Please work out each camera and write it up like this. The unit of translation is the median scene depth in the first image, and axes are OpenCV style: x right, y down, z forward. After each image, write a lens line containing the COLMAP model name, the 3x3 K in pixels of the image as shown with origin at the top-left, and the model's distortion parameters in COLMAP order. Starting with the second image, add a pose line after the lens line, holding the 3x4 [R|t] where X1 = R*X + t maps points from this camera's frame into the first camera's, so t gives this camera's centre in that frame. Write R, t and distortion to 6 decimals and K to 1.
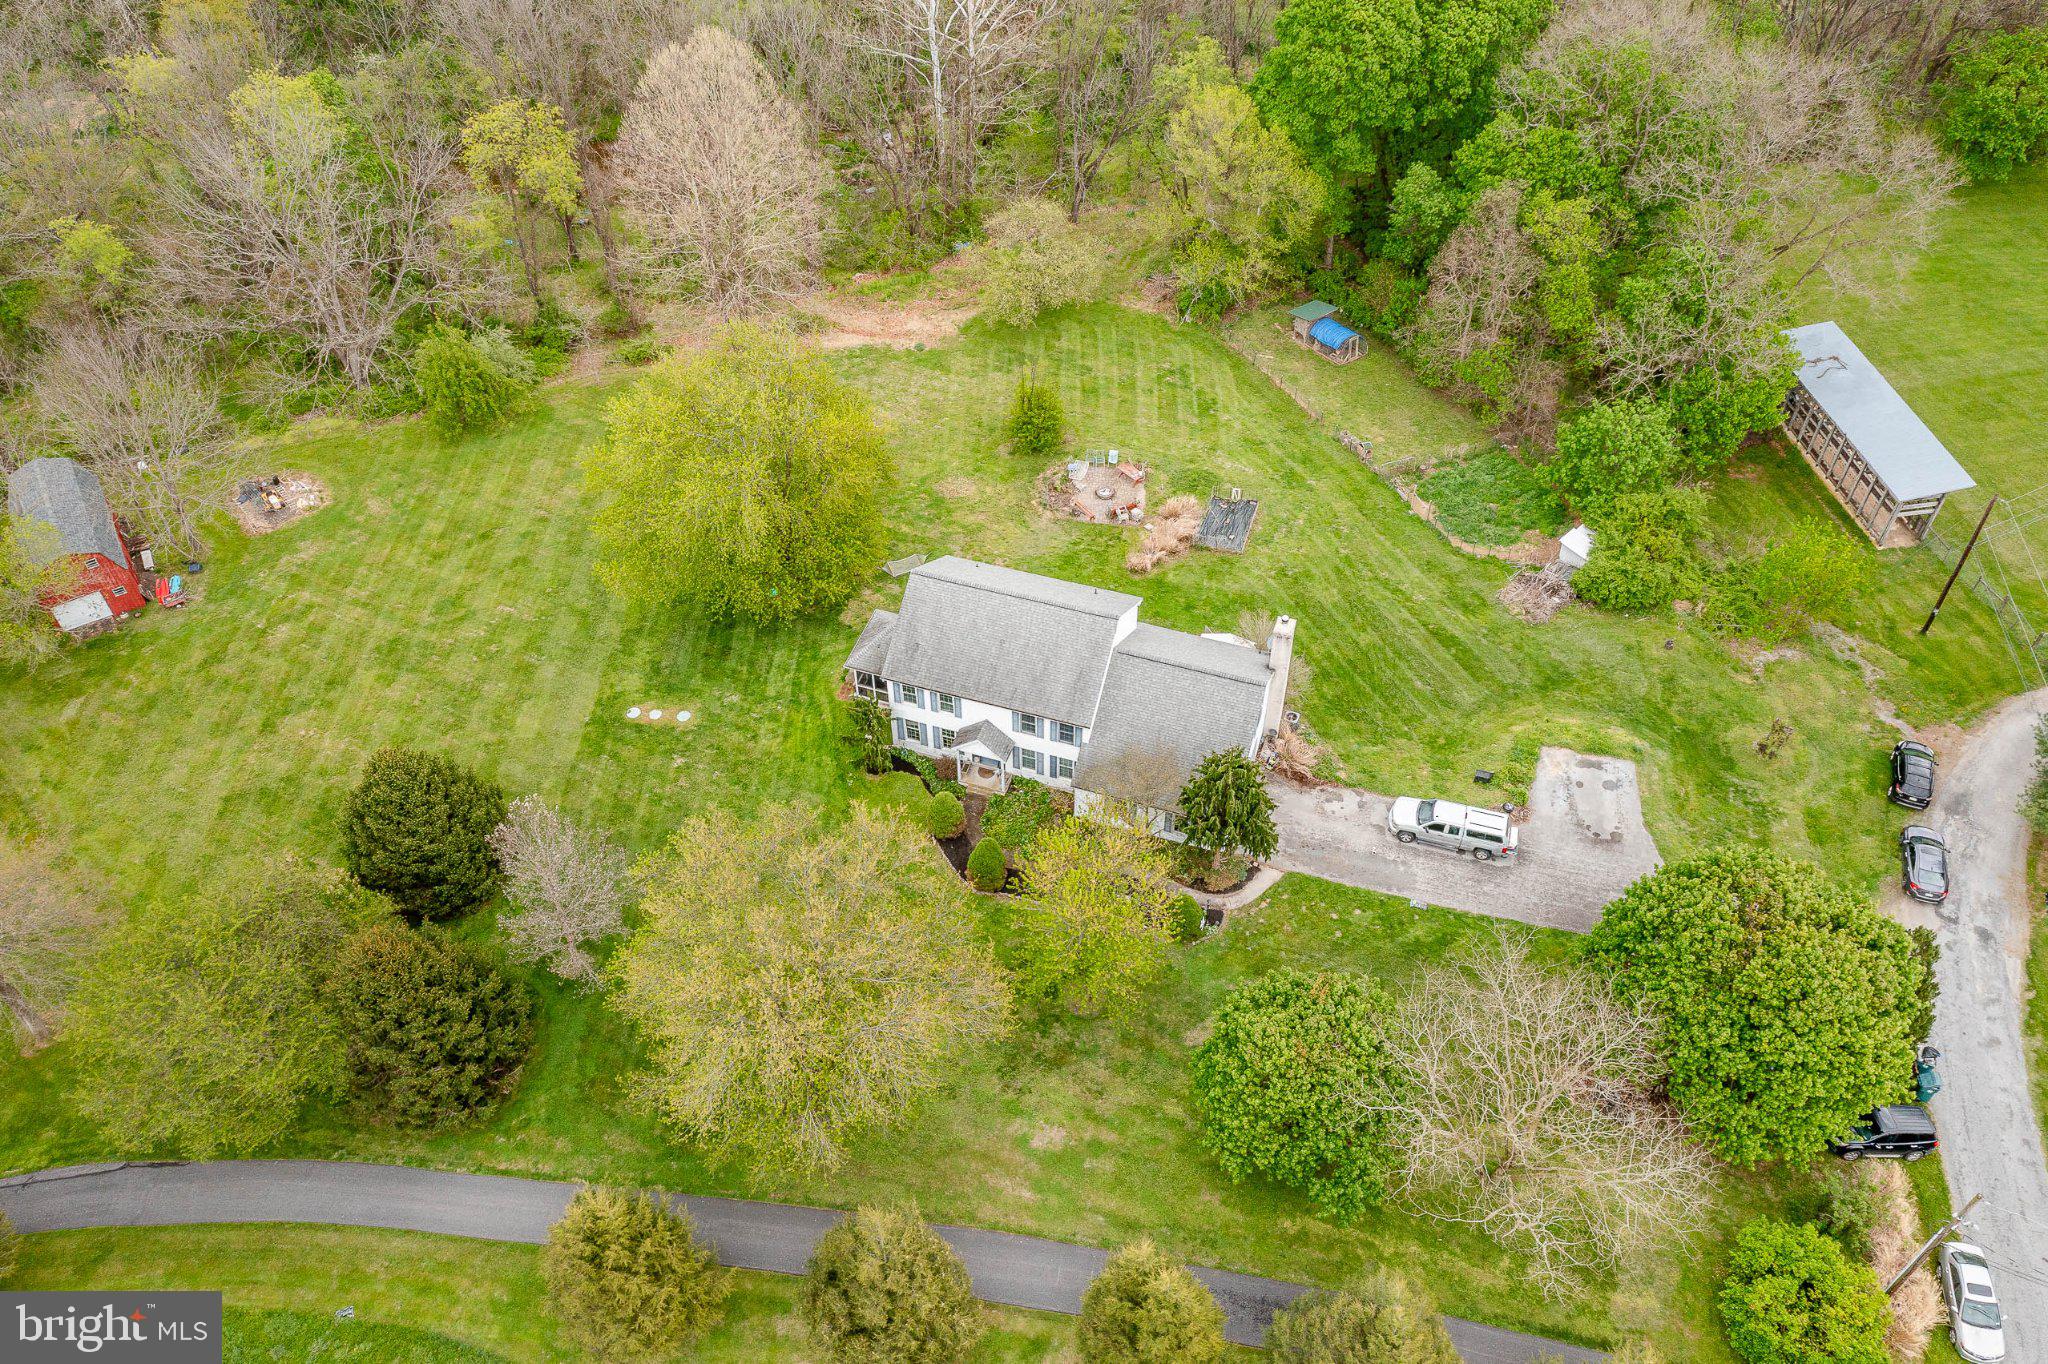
lens RADIAL K [[1624.0, 0, 1019.0], [0, 1624.0, 671.4], [0, 0, 1]] dist [-0.008195, 0.054111]
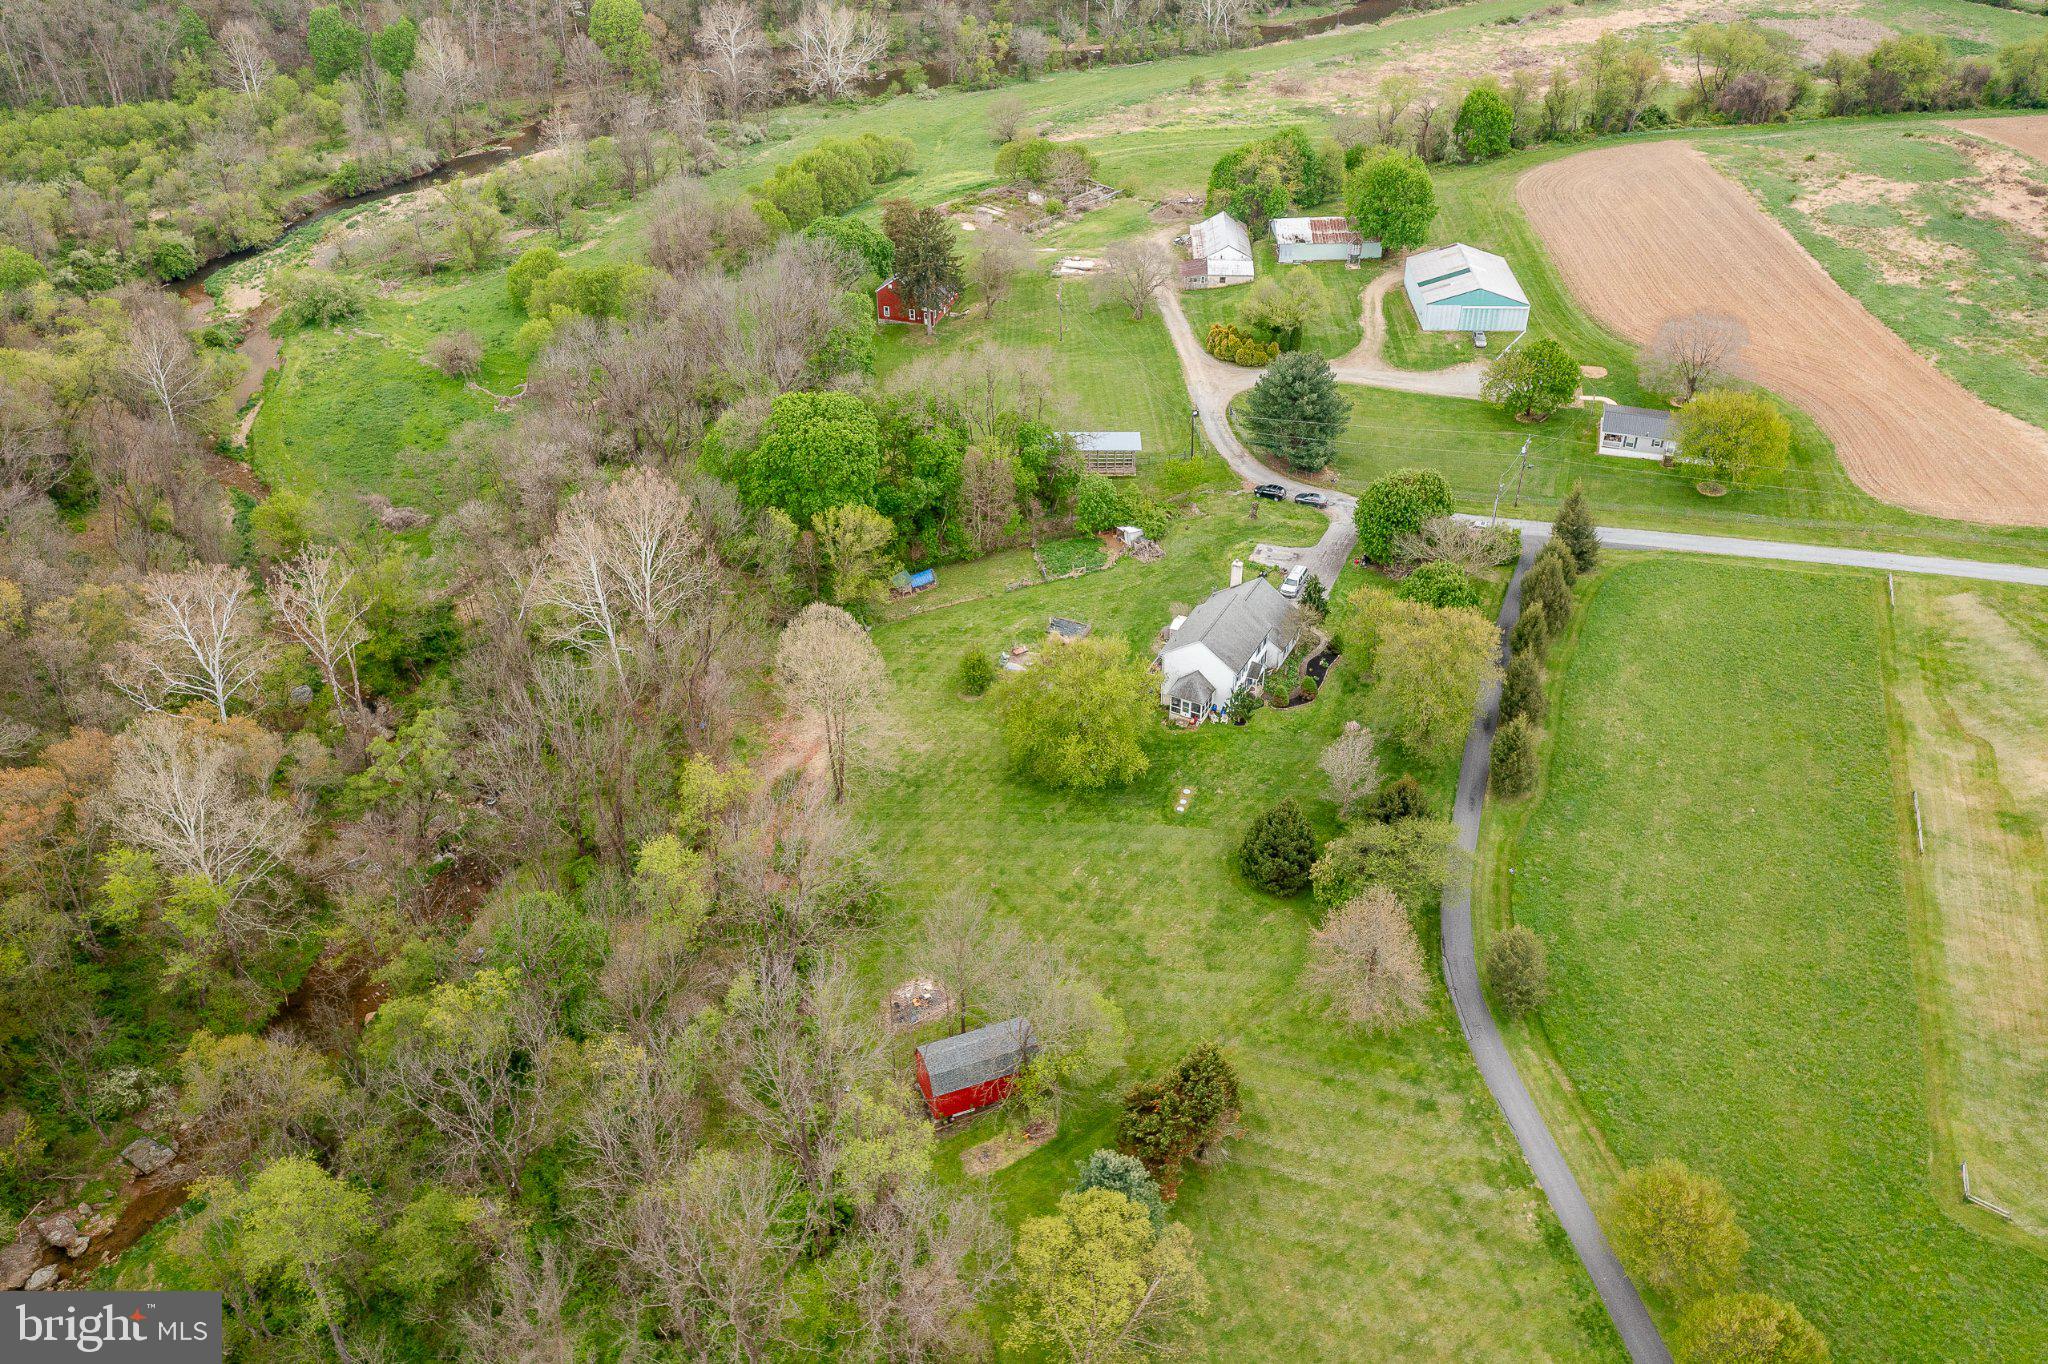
lens RADIAL K [[1624.0, 0, 1019.0], [0, 1624.0, 671.4], [0, 0, 1]] dist [-0.008195, 0.054111]
pose [[0.164820, -0.563530, 0.809486, -1.769200], [0.723411, 0.626947, 0.289161, -0.786815], [-0.670456, 0.537932, 0.510997, 0.061201]]
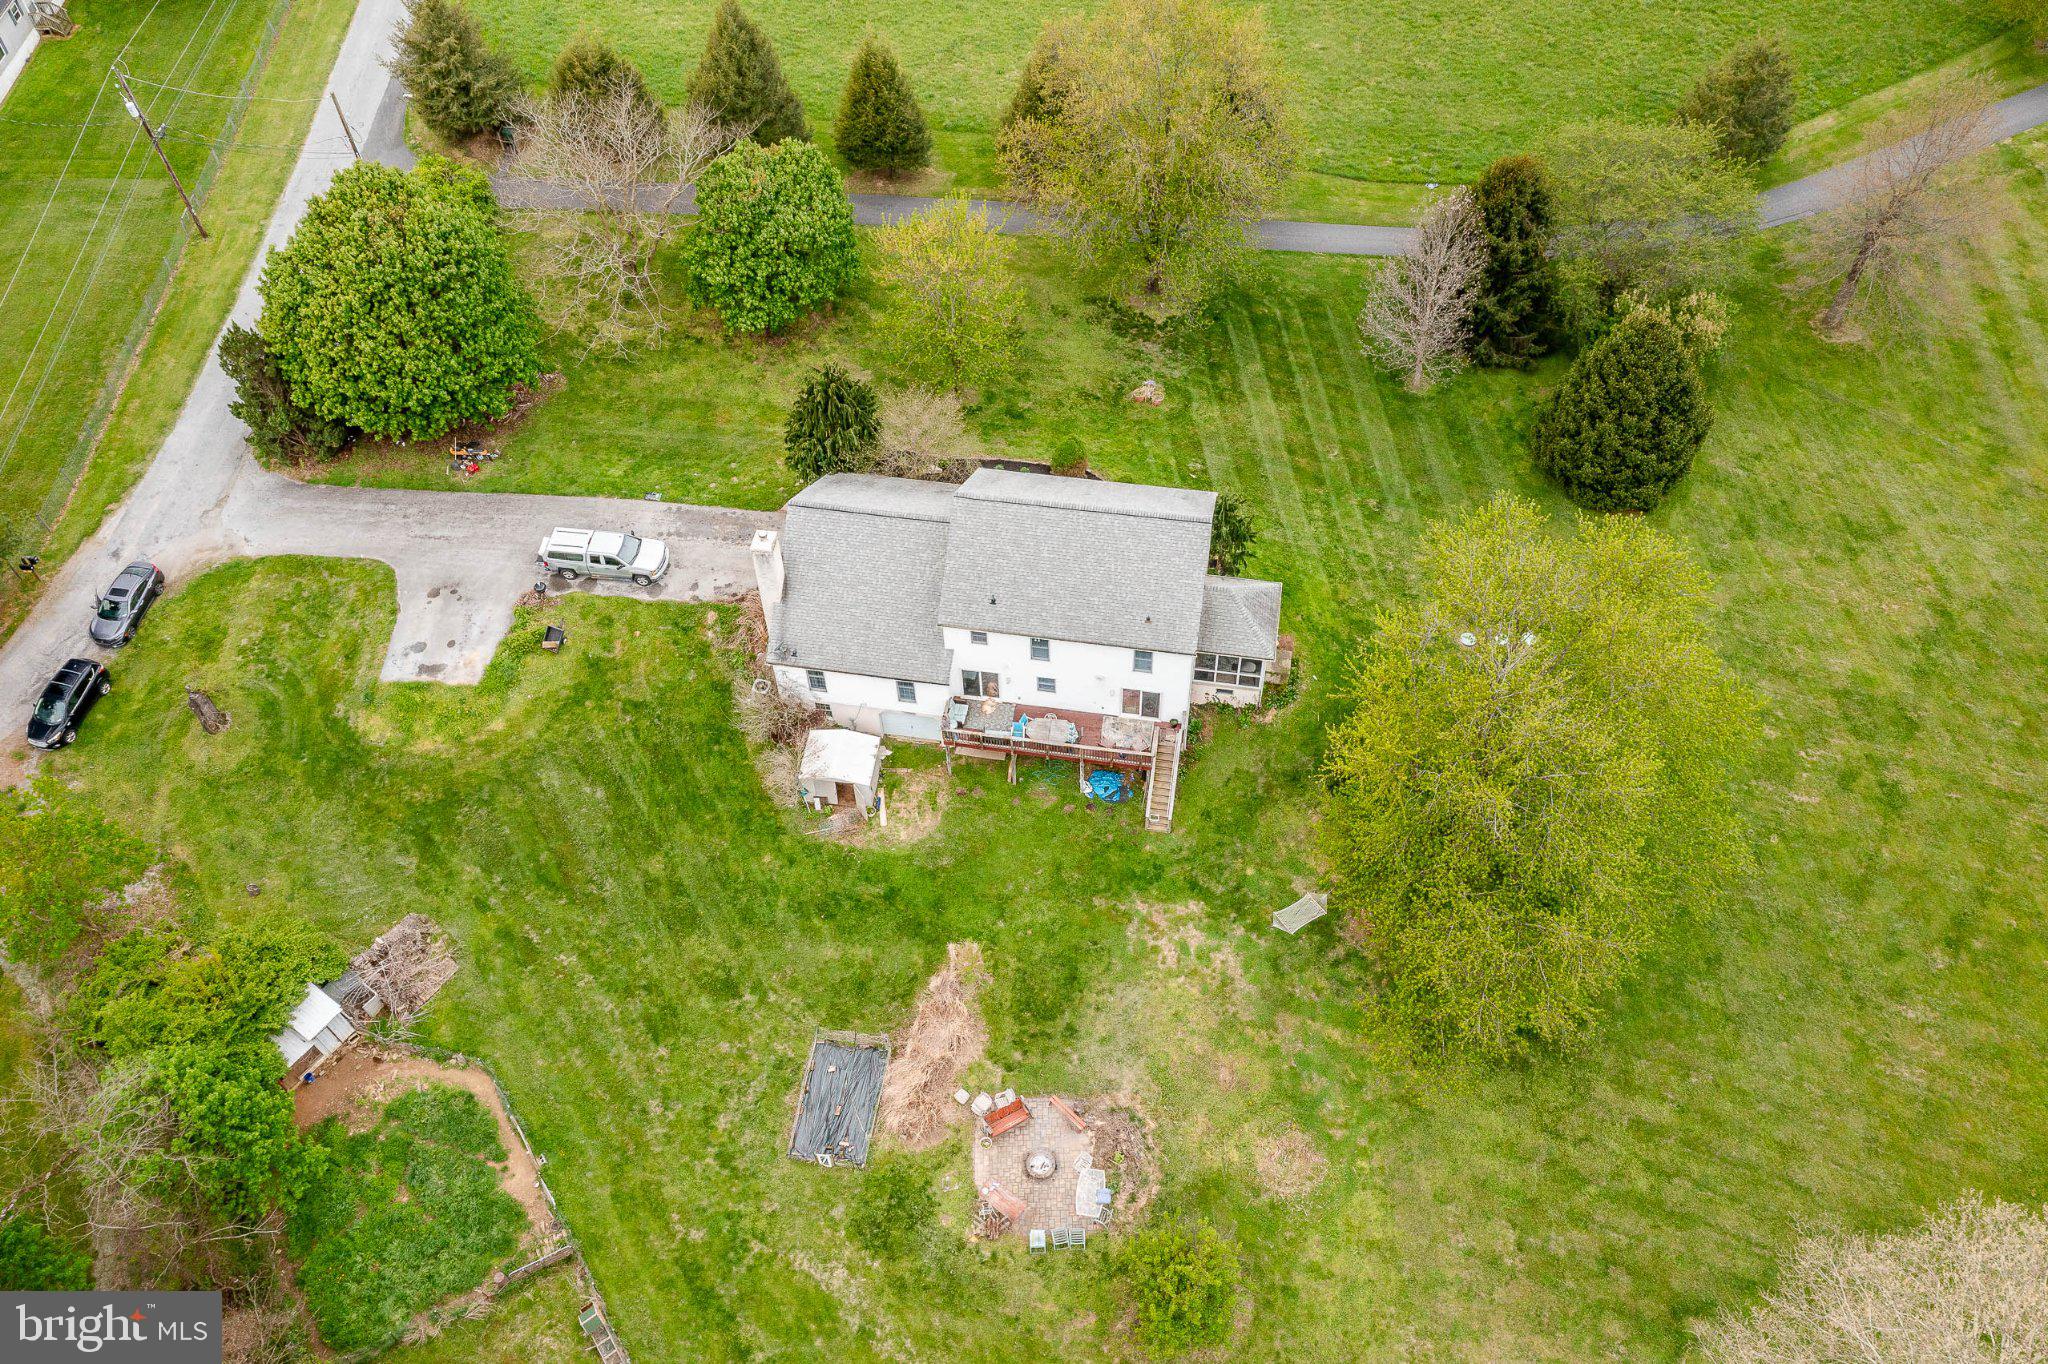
lens RADIAL K [[1615.0, 0, 1019.9], [0, 1615.0, 683.1], [0, 0, 1]] dist [-0.005772, 0.043013]
pose [[-0.986925, 0.144919, -0.070557, 0.092703], [-0.091753, -0.145214, 0.985137, -0.809048], [0.132519, 0.978729, 0.156612, 0.872847]]
